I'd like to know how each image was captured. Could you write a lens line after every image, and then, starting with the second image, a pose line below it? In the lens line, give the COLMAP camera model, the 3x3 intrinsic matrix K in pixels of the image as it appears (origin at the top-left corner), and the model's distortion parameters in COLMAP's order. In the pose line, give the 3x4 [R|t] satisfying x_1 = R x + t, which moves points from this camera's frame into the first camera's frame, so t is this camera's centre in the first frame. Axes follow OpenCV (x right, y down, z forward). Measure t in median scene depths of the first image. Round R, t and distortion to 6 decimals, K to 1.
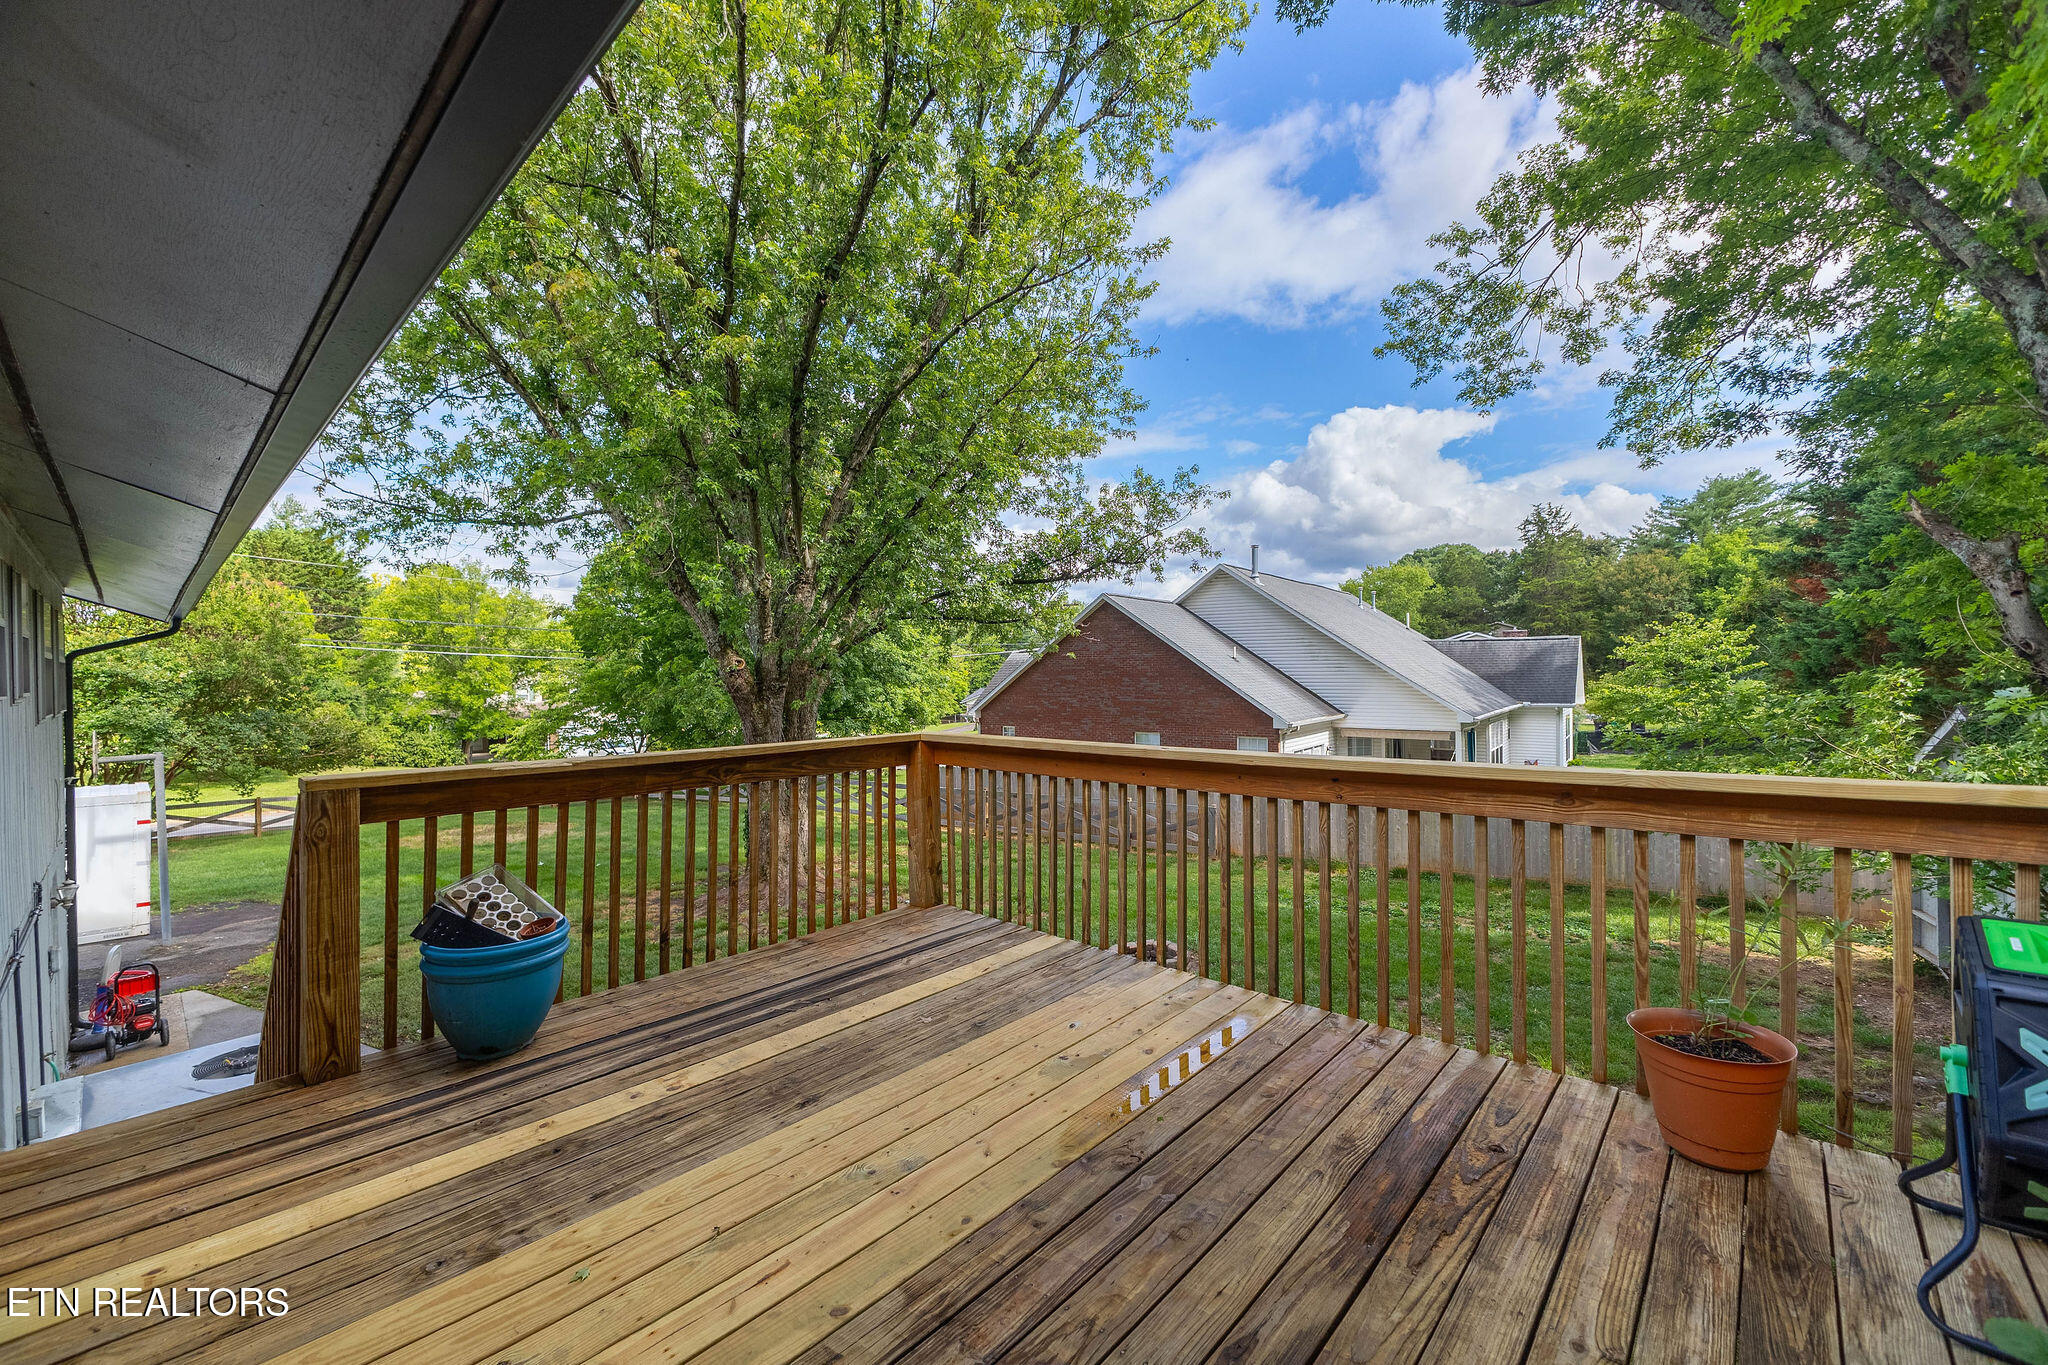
lens RADIAL K [[821.0, 0, 1035.2], [0, 821.0, 687.1], [0, 0, 1]] dist [0.012788, -0.000142]
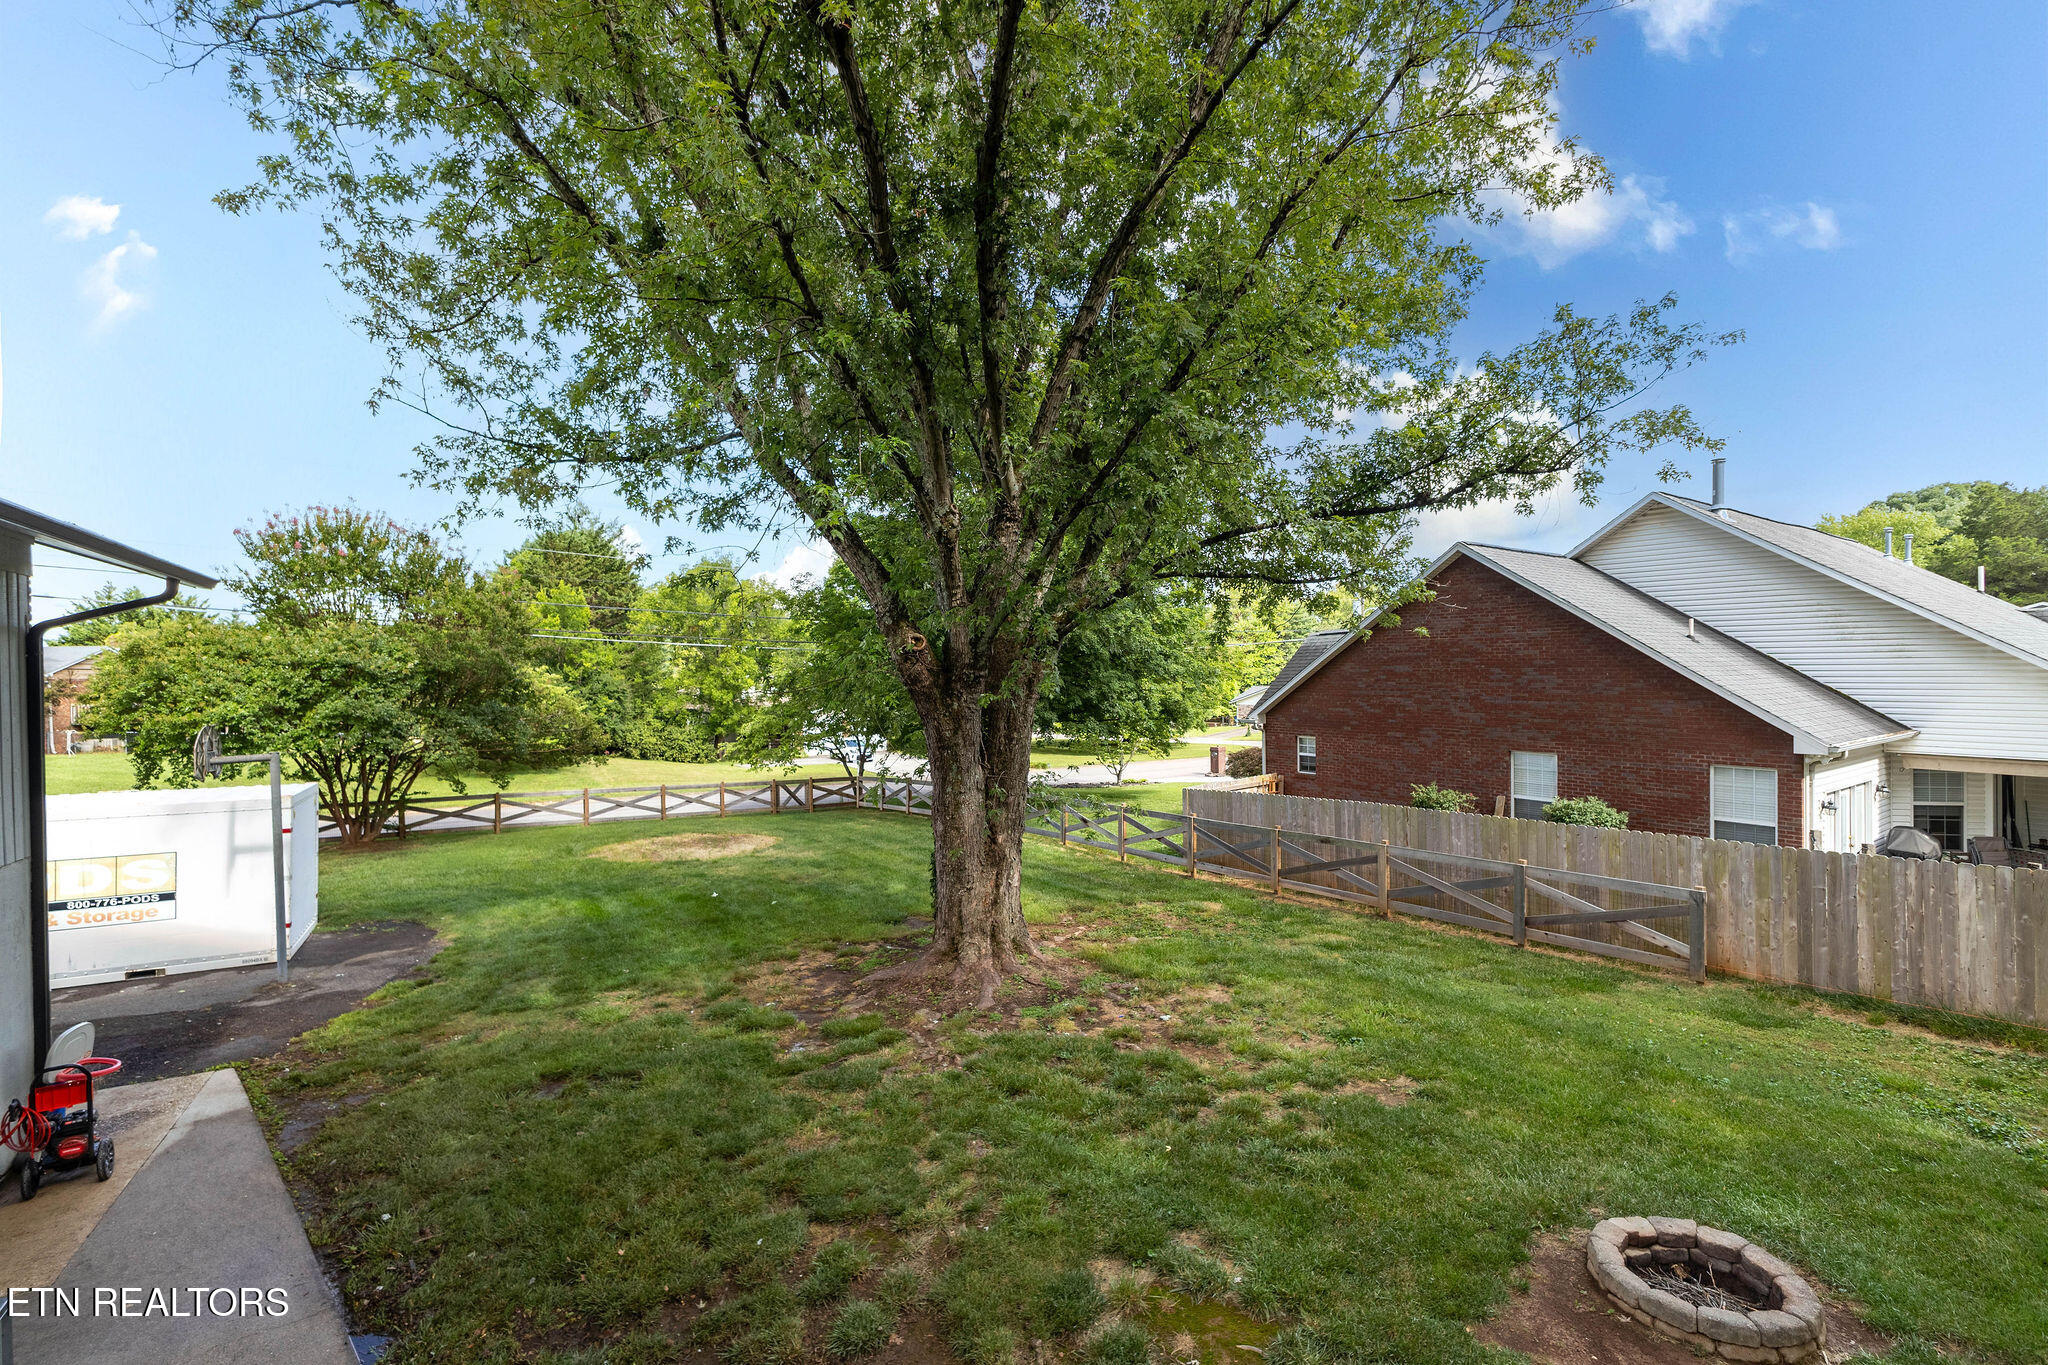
lens RADIAL K [[821.0, 0, 1035.2], [0, 821.0, 687.1], [0, 0, 1]] dist [0.012788, -0.000142]
pose [[0.950945, 0.005197, -0.309316, -0.041991], [-0.005011, 0.999986, 0.001396, 0.005478], [0.309319, 0.000223, 0.950958, 0.287571]]
